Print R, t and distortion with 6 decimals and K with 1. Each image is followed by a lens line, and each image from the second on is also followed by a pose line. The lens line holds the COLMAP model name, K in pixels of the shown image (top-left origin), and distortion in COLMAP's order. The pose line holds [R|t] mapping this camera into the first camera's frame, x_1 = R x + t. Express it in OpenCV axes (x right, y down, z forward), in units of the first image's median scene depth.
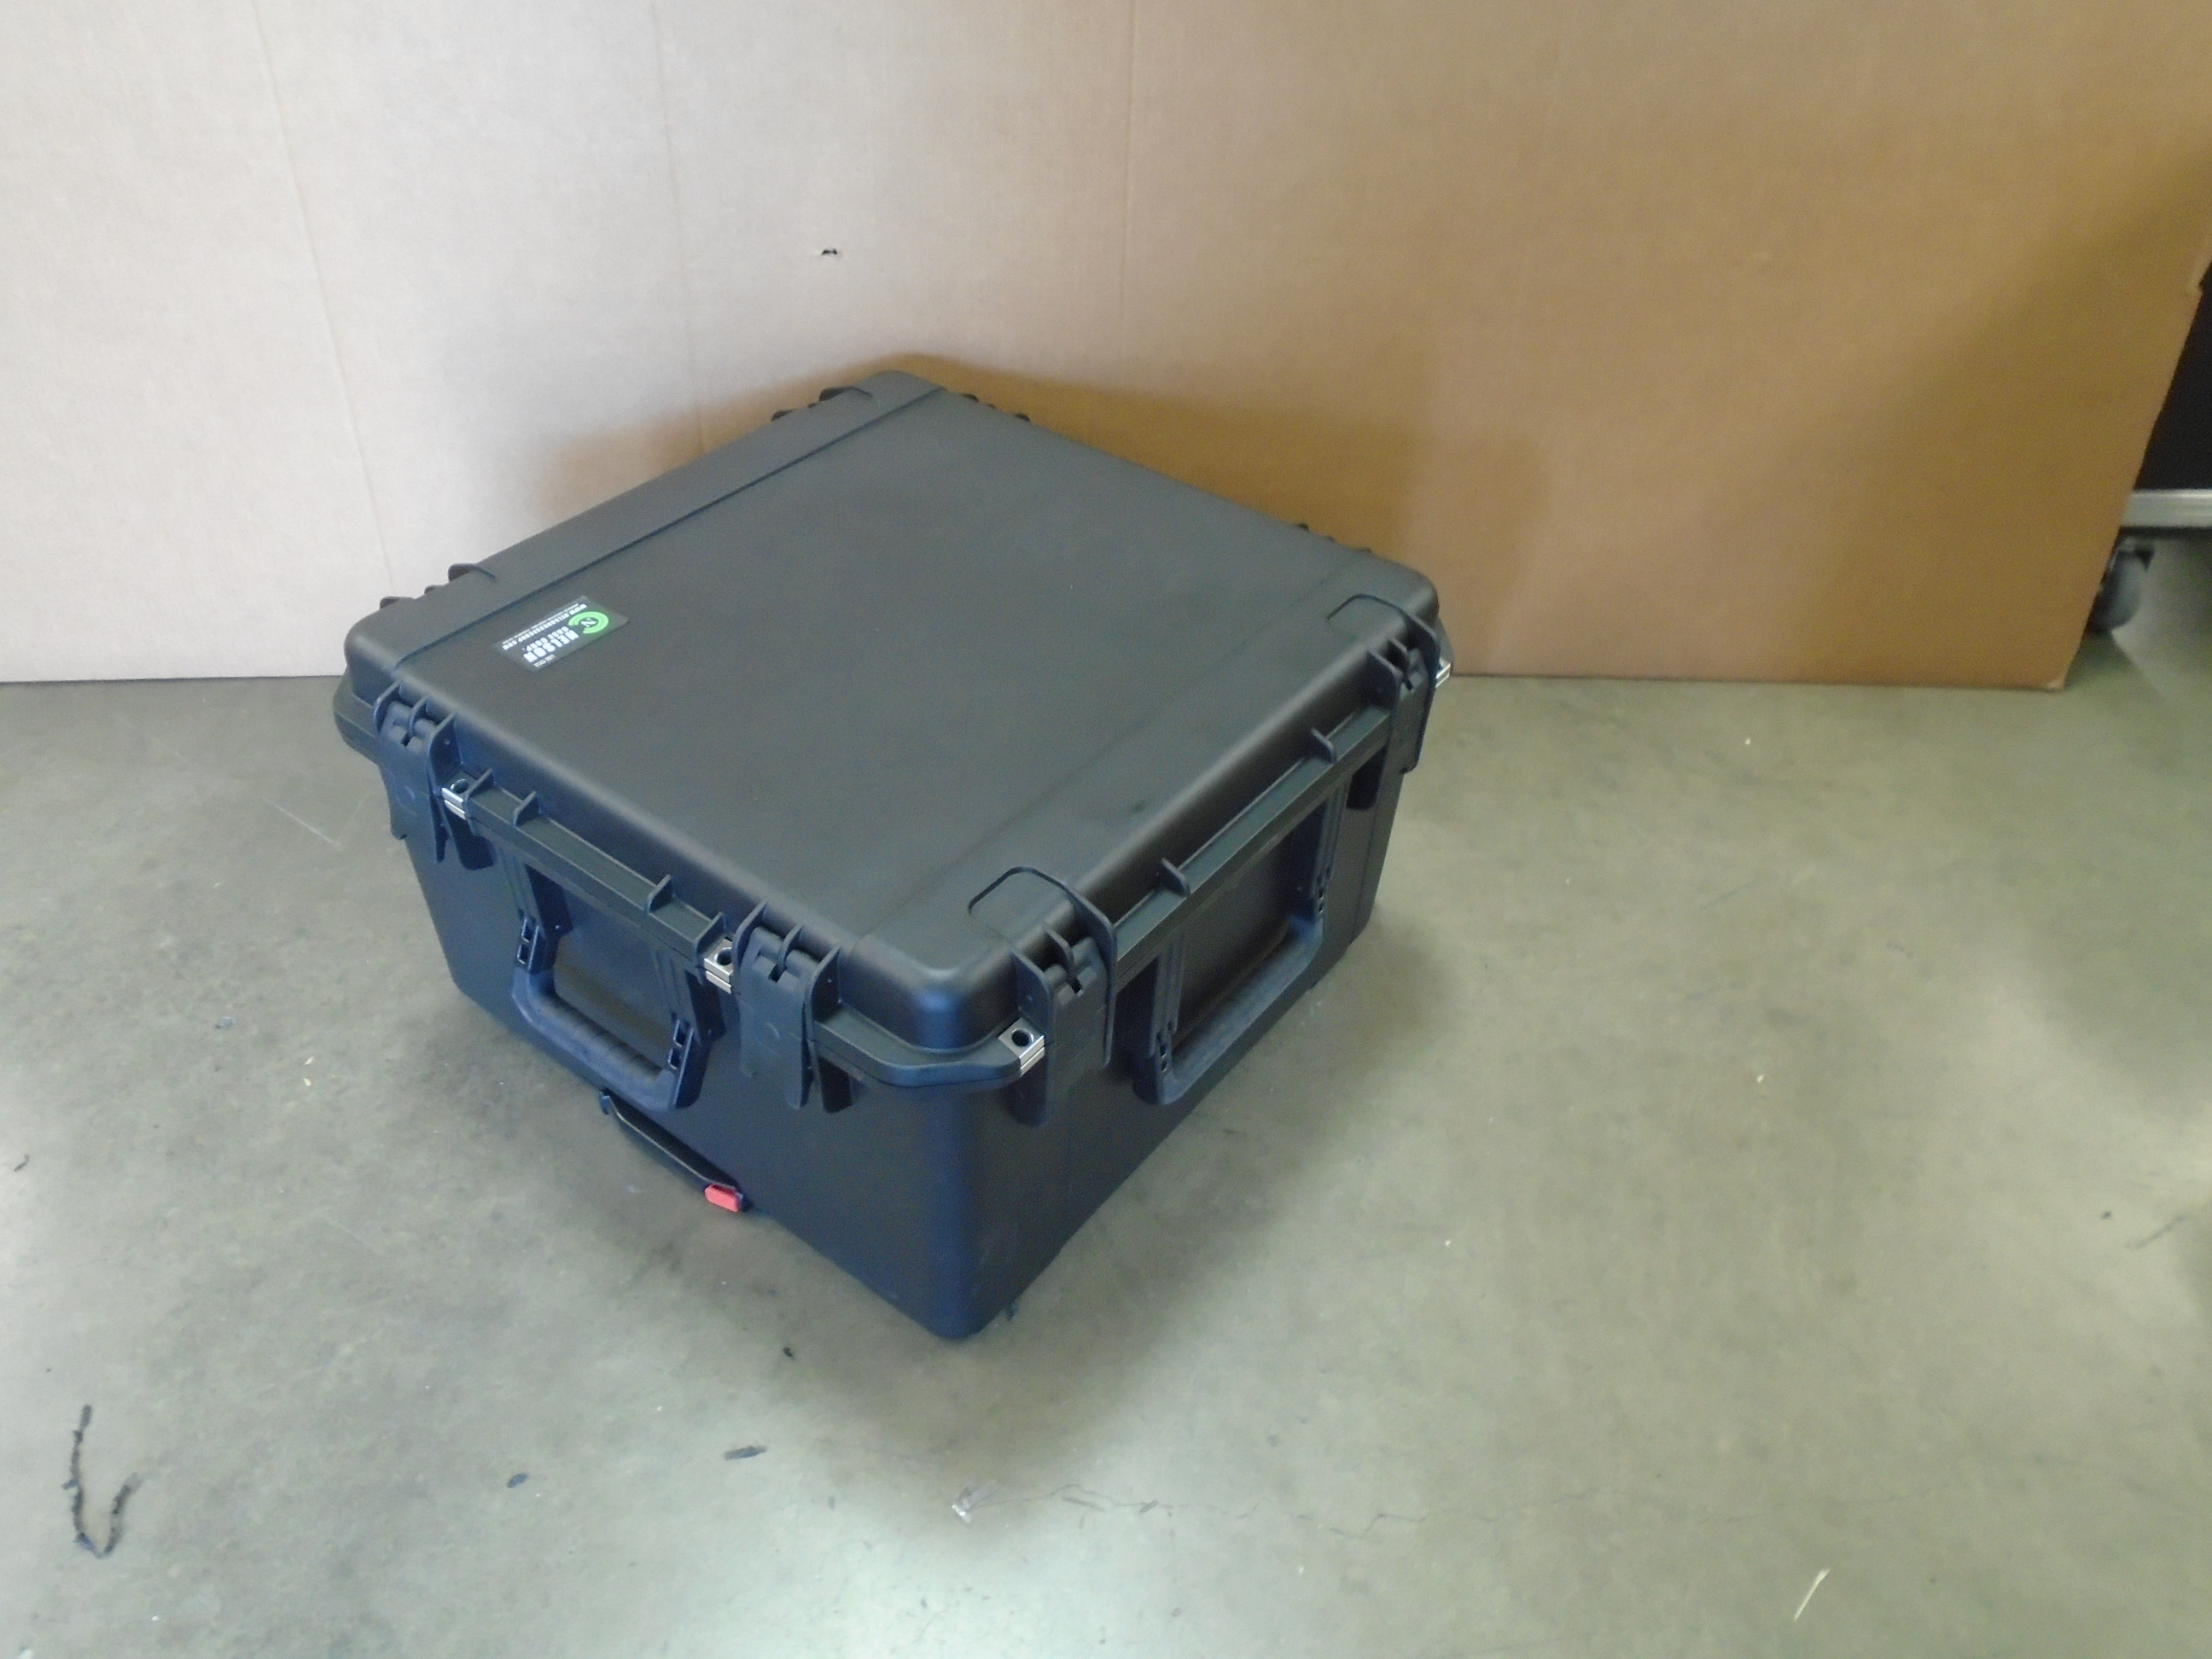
lens RADIAL K [[1707.1, 0, 1098.3], [0, 1707.1, 819.6], [0, 0, 1]] dist [-0.008774, 0.006339]
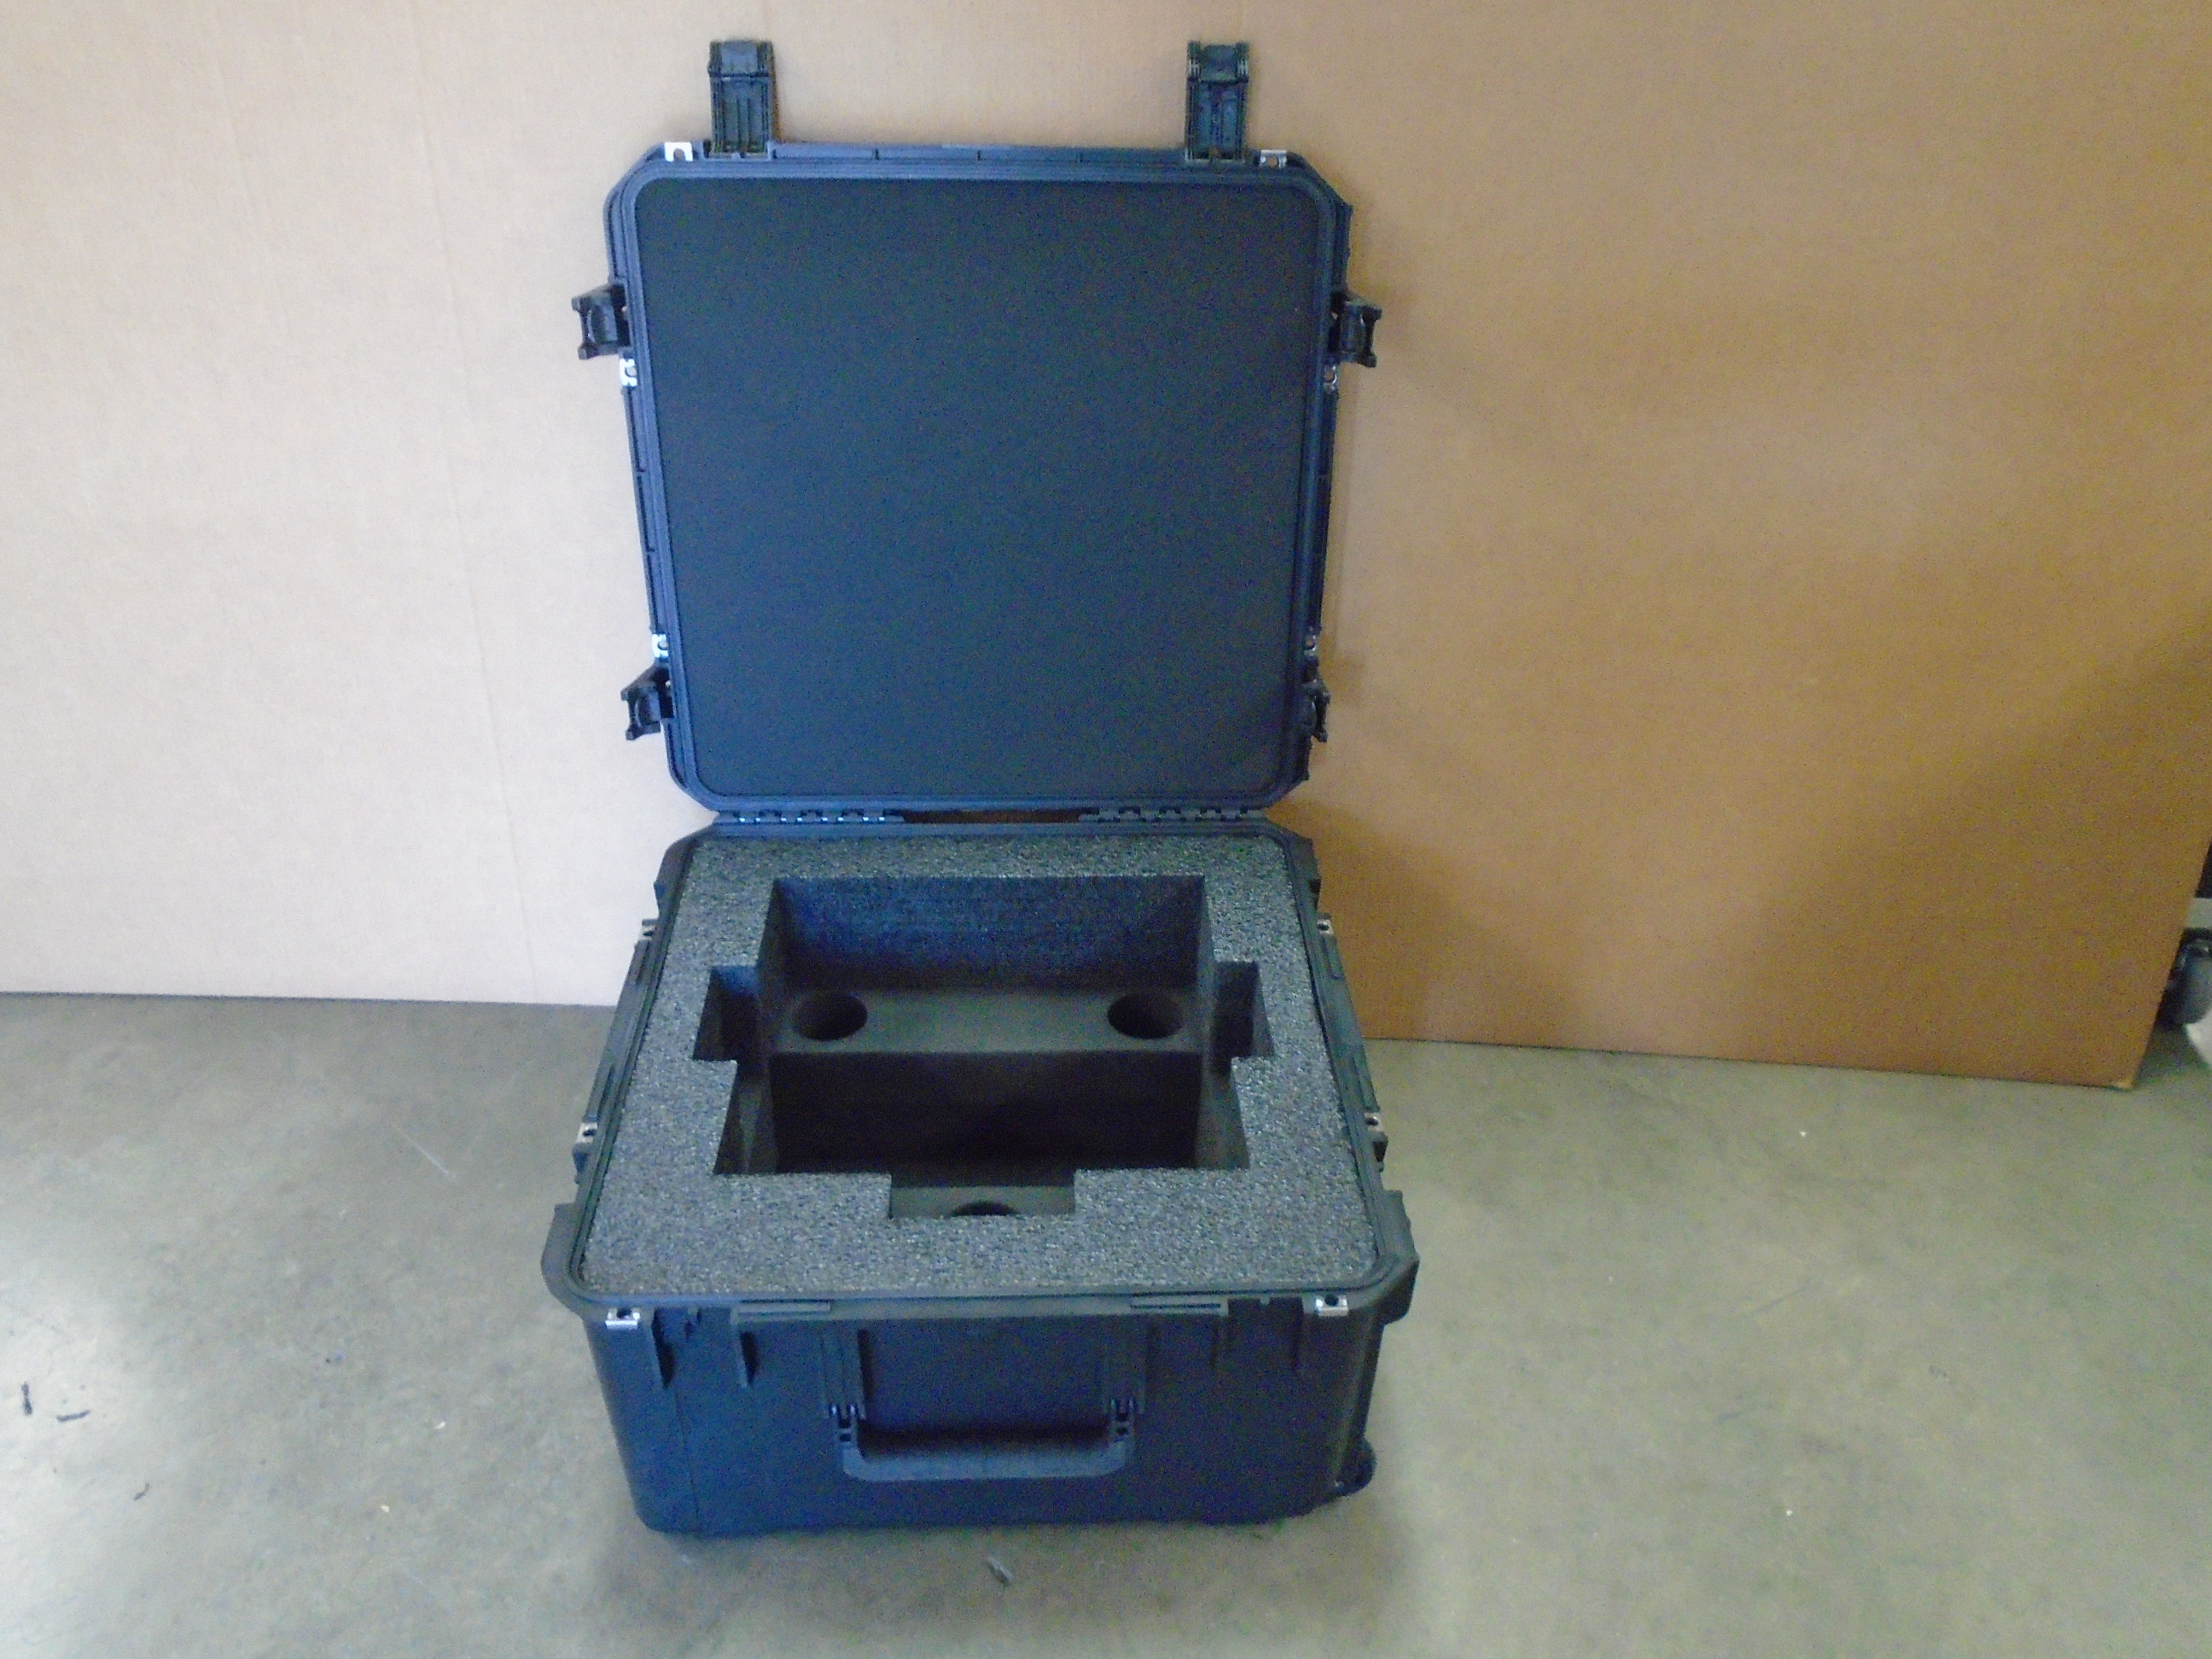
lens RADIAL K [[1707.1, 0, 1098.3], [0, 1707.1, 819.6], [0, 0, 1]] dist [-0.008774, 0.006339]
pose [[0.995939, 0.038713, -0.081288, 0.046166], [-0.047780, 0.992476, -0.112730, -0.120119], [0.076312, 0.116156, 0.990295, -0.076596]]
